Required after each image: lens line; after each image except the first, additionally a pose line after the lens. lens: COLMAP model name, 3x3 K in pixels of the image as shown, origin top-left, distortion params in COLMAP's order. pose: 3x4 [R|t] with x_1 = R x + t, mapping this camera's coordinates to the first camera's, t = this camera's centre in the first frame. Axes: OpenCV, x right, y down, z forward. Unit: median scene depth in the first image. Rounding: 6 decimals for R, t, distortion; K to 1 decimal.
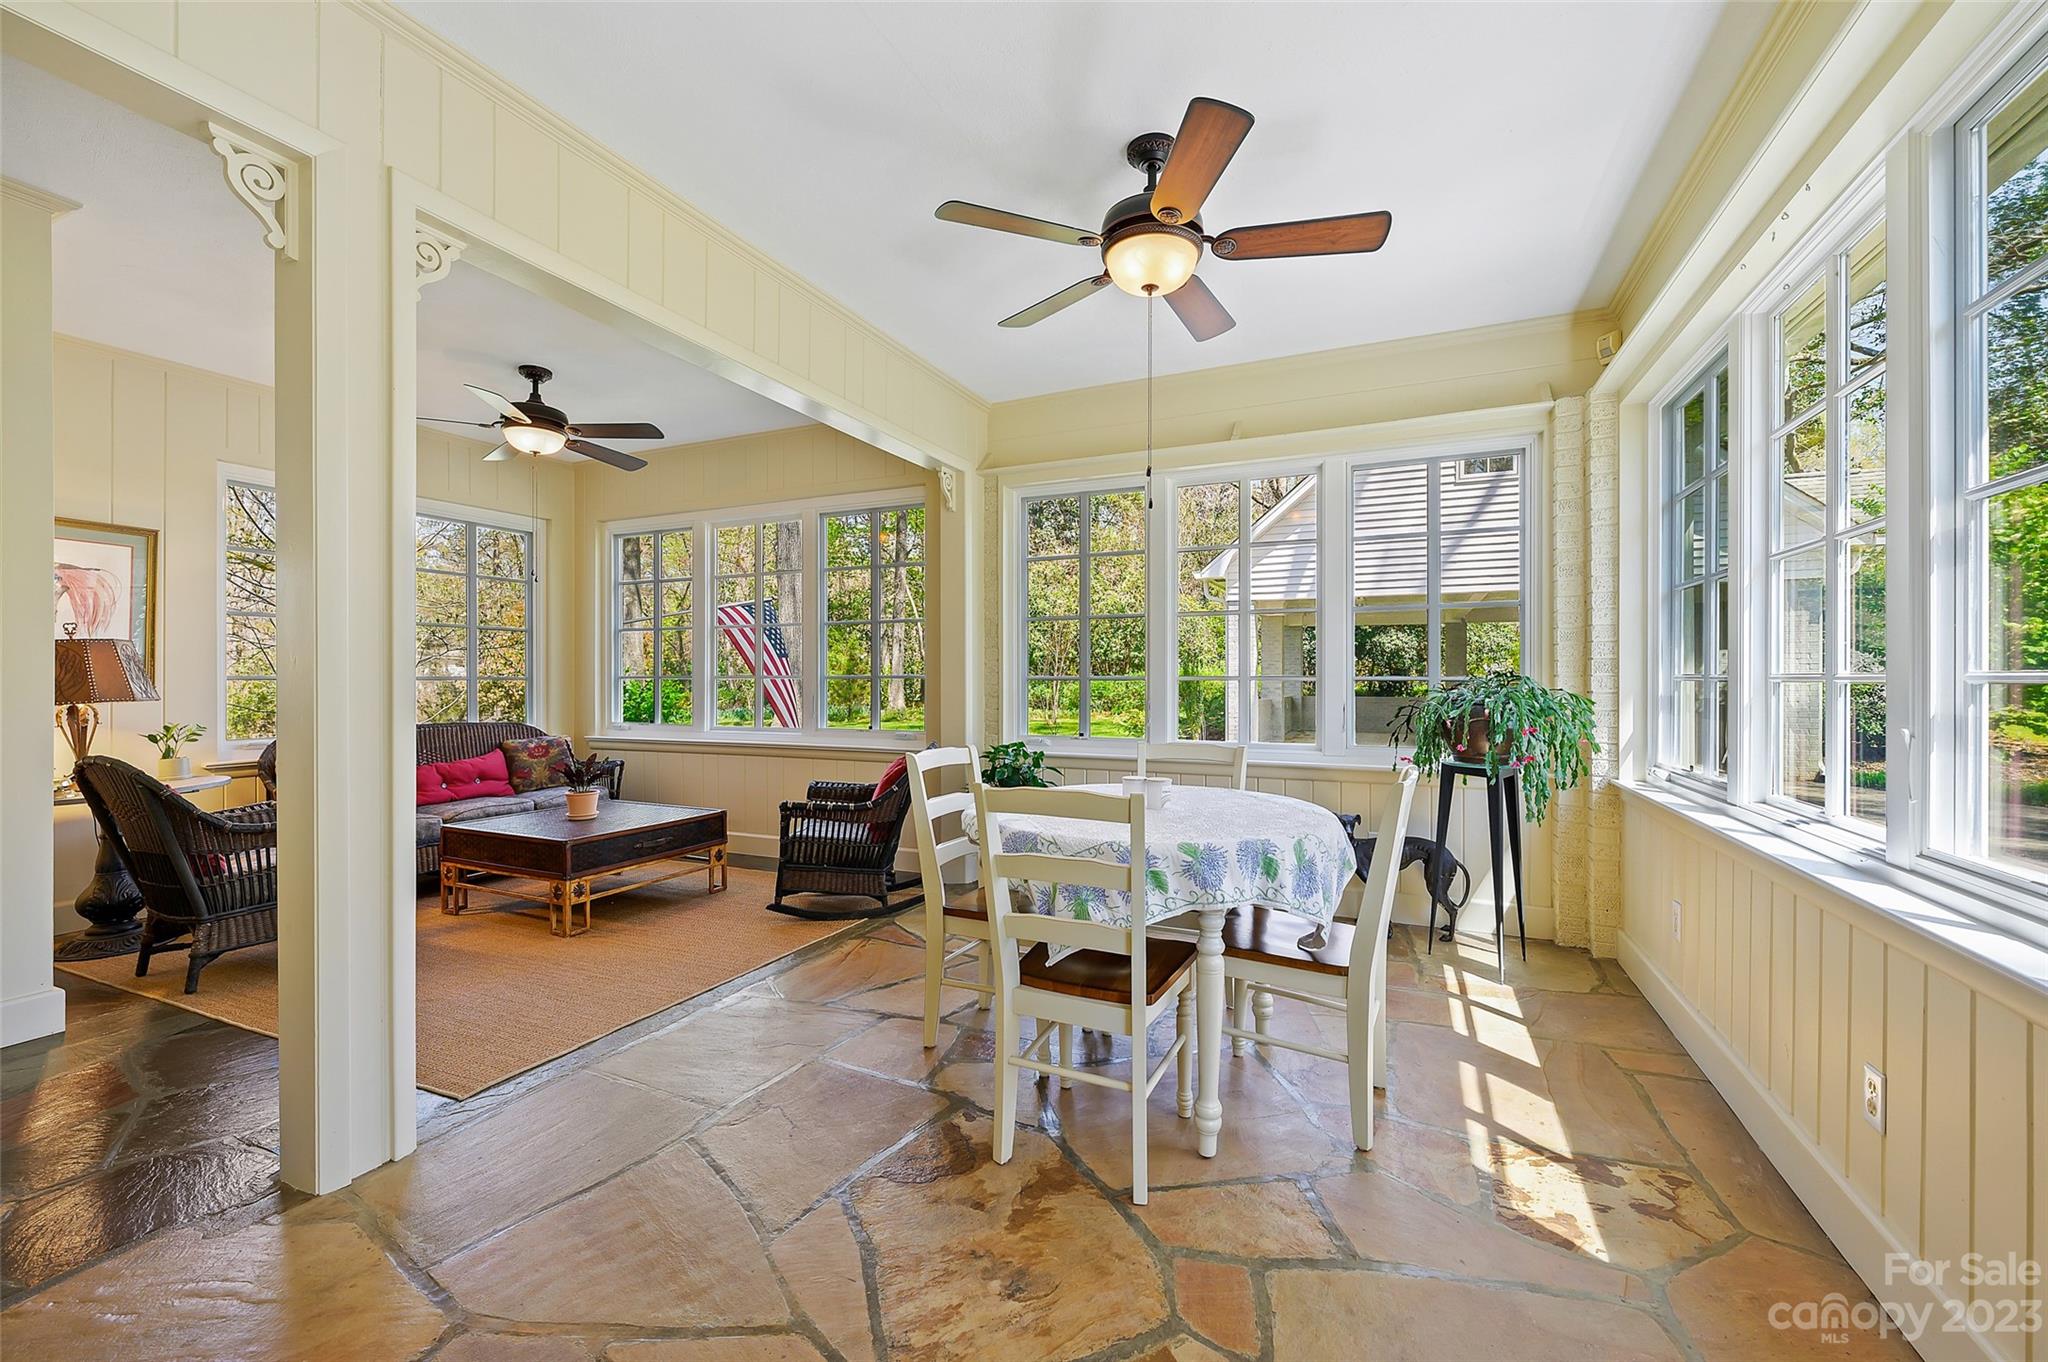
lens RADIAL K [[818.2, 0, 1021.0], [0, 818.2, 683.4], [0, 0, 1]] dist [-0.000167, 0.000371]
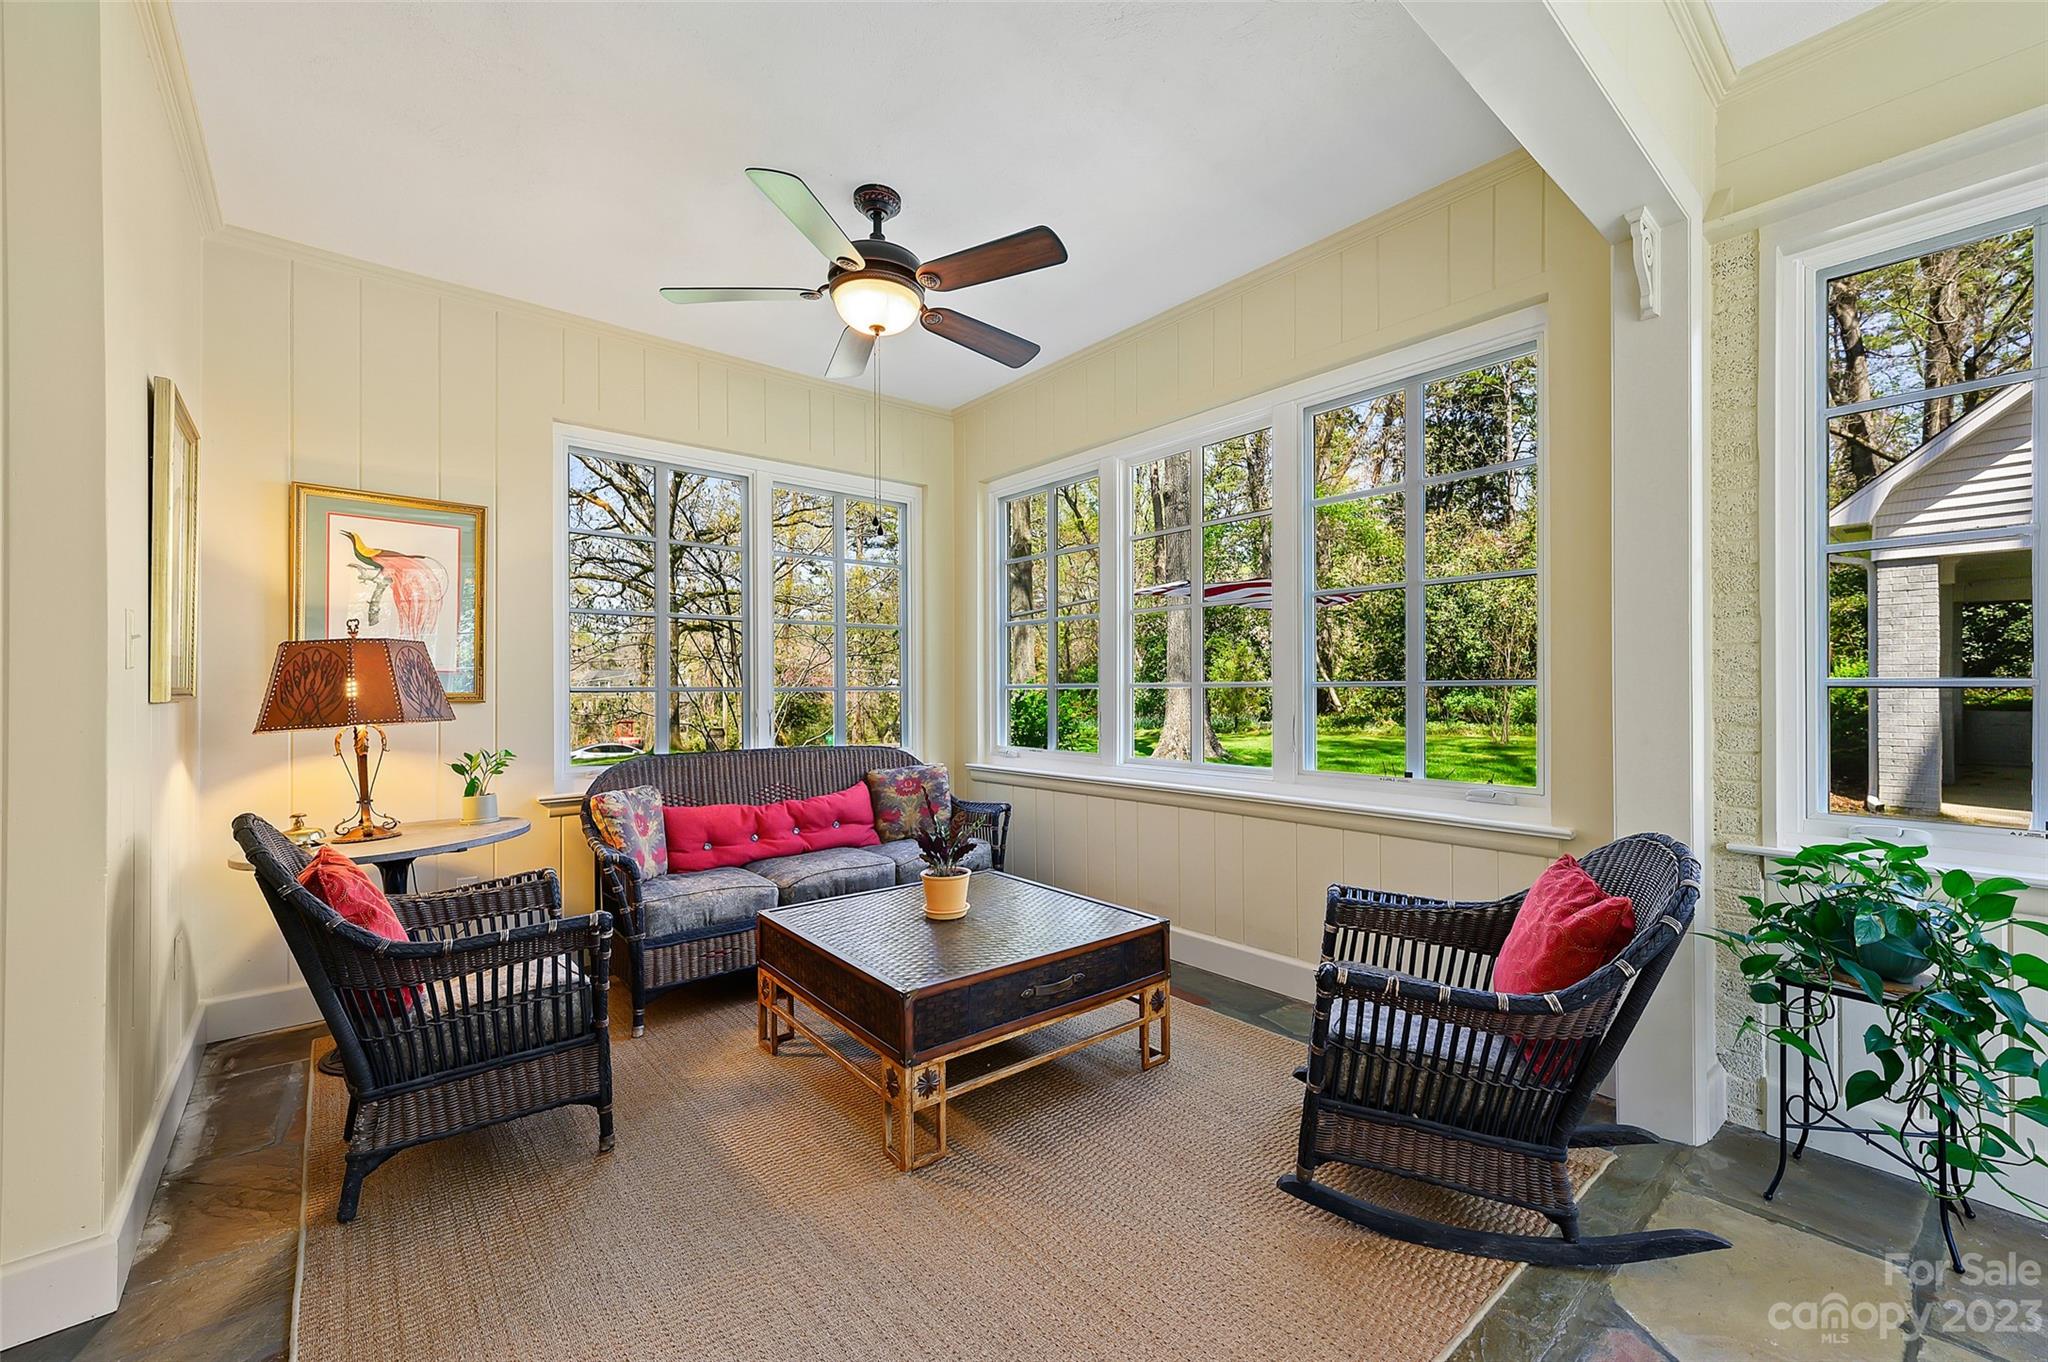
lens RADIAL K [[818.2, 0, 1024.9], [0, 818.2, 687.2], [0, 0, 1]] dist [-0.000167, 0.000371]
pose [[0.902761, -0.004942, -0.430114, -0.232882], [0.002399, 0.999976, -0.006454, -0.003256], [0.430136, 0.004795, 0.902751, 0.504592]]
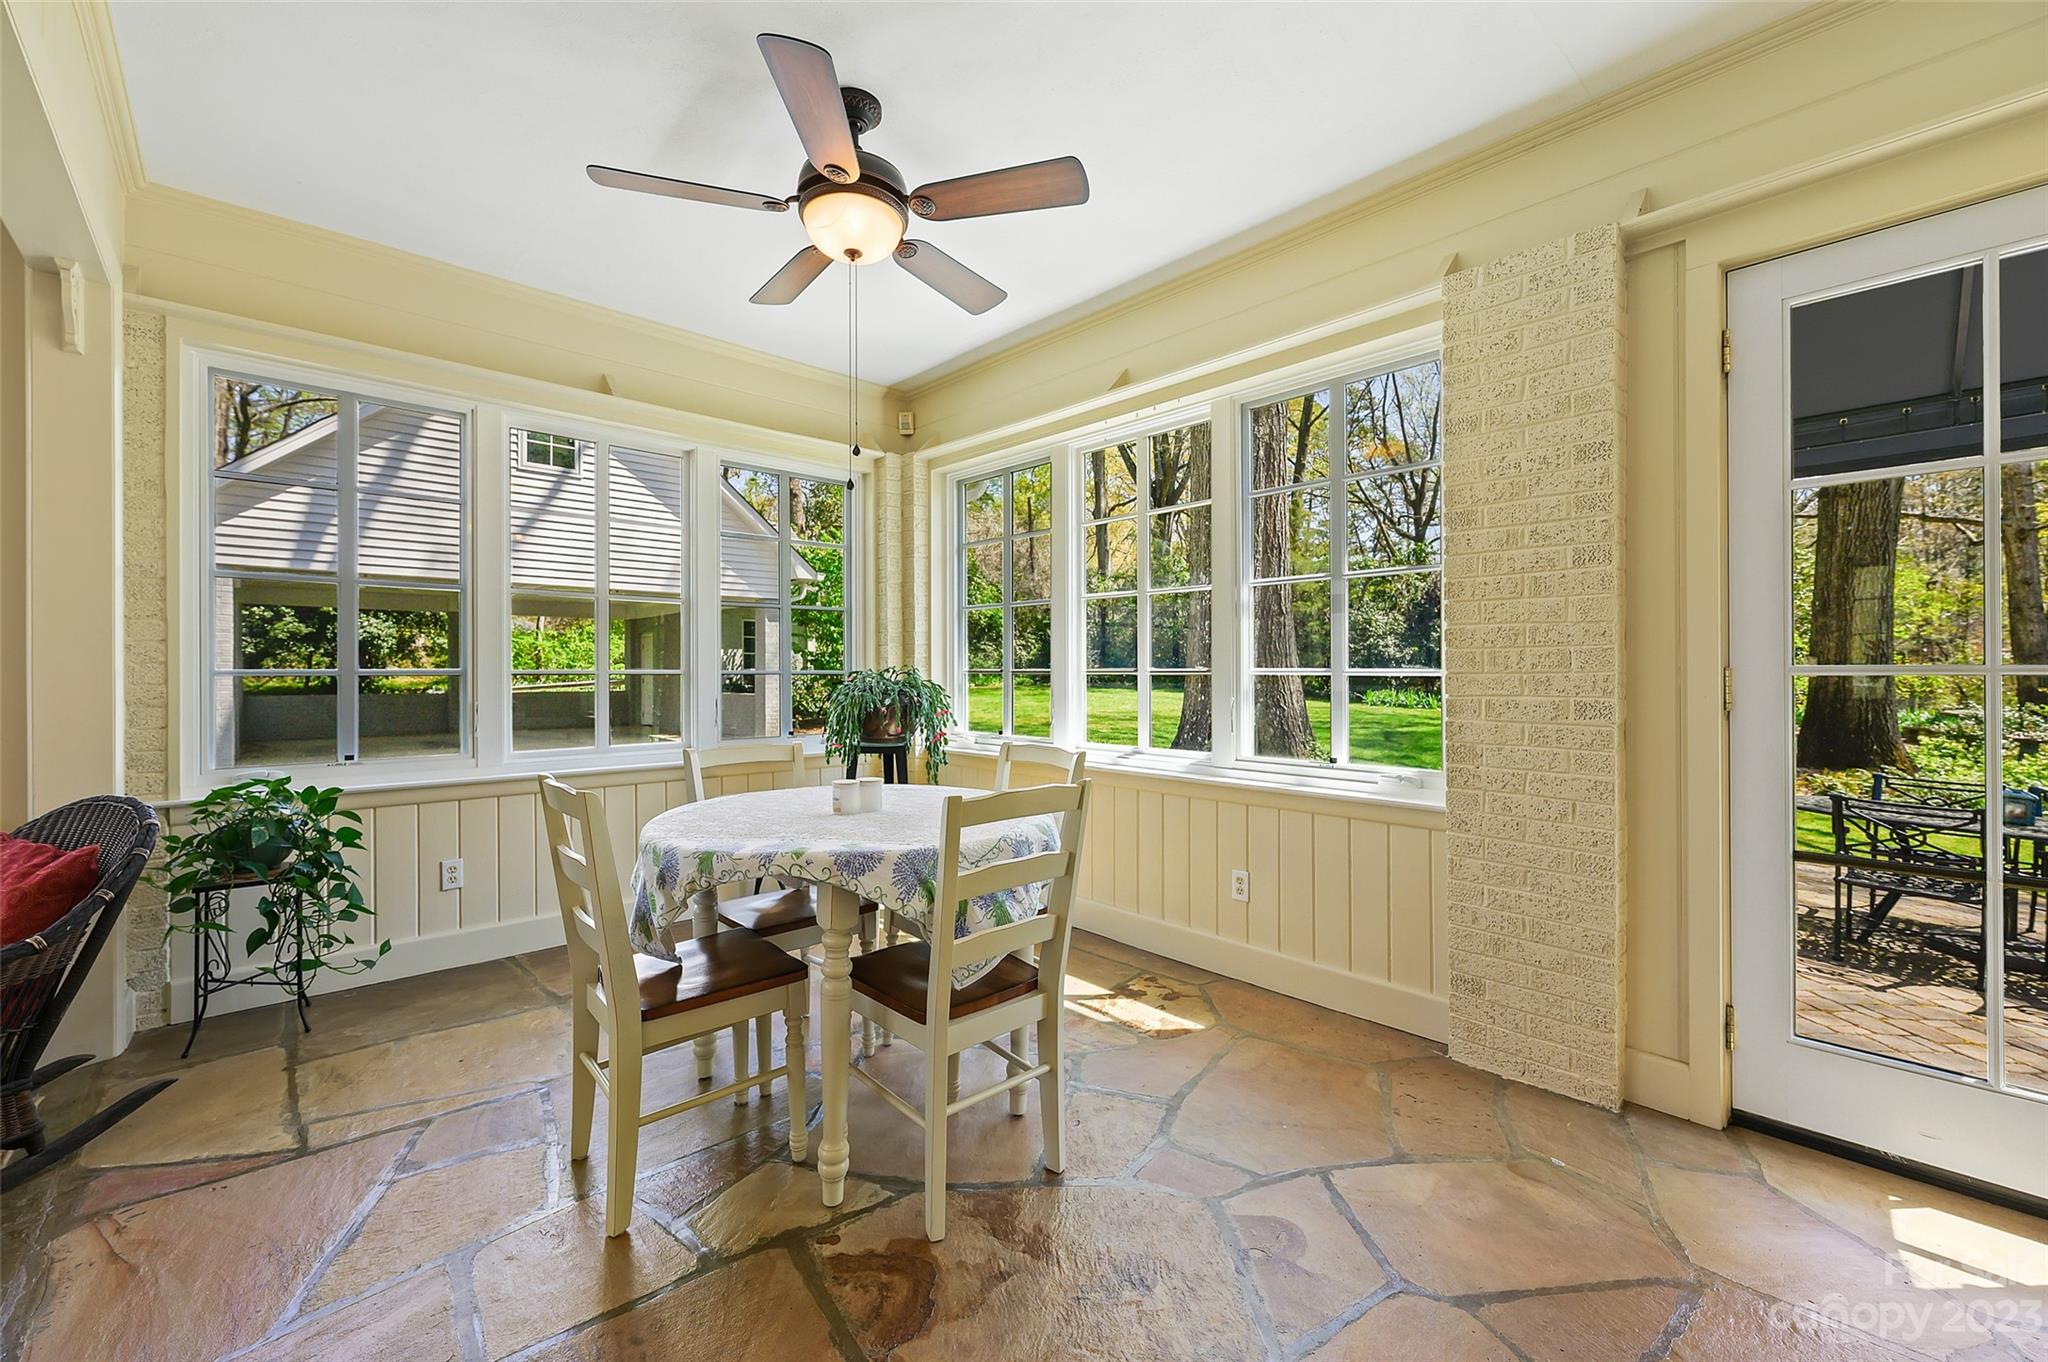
lens RADIAL K [[818.2, 0, 1009.2], [0, 818.2, 670.3], [0, 0, 1]] dist [-0.000167, 0.000371]
pose [[0.390591, -0.000453, 0.920564, -0.379444], [0.007613, 0.999967, -0.002738, -0.003081], [-0.920533, 0.008077, 0.390582, 0.287076]]
